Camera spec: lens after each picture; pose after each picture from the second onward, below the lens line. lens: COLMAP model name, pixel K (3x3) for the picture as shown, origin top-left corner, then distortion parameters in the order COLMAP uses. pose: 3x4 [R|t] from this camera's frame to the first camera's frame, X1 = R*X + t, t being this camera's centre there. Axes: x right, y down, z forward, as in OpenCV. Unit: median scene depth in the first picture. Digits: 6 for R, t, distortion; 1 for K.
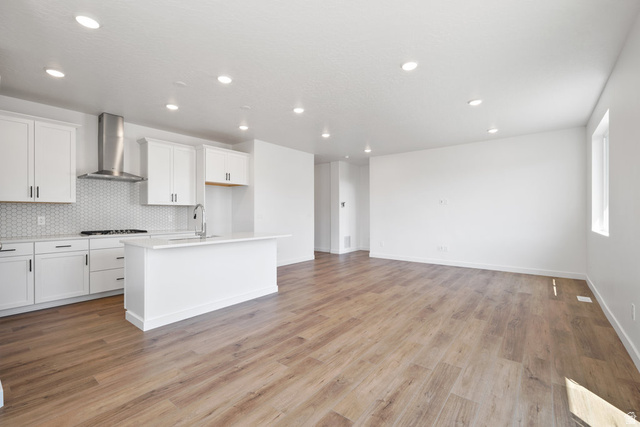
lens RADIAL K [[283.2, 0, 323.3], [0, 283.2, 212.1], [0, 0, 1]] dist [0.005403, 0.000142]
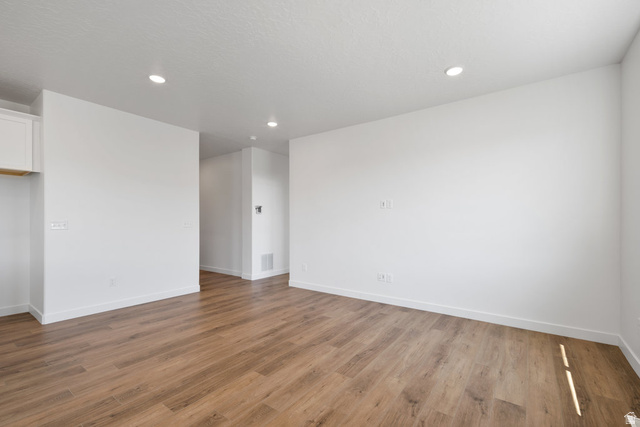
lens RADIAL K [[283.2, 0, 324.5], [0, 283.2, 222.8], [0, 0, 1]] dist [0.005403, 0.000142]
pose [[0.999370, 0.002309, 0.035420, 0.331606], [-0.002600, 0.999963, 0.008171, 0.000514], [-0.035399, -0.008258, 0.999339, 0.466980]]
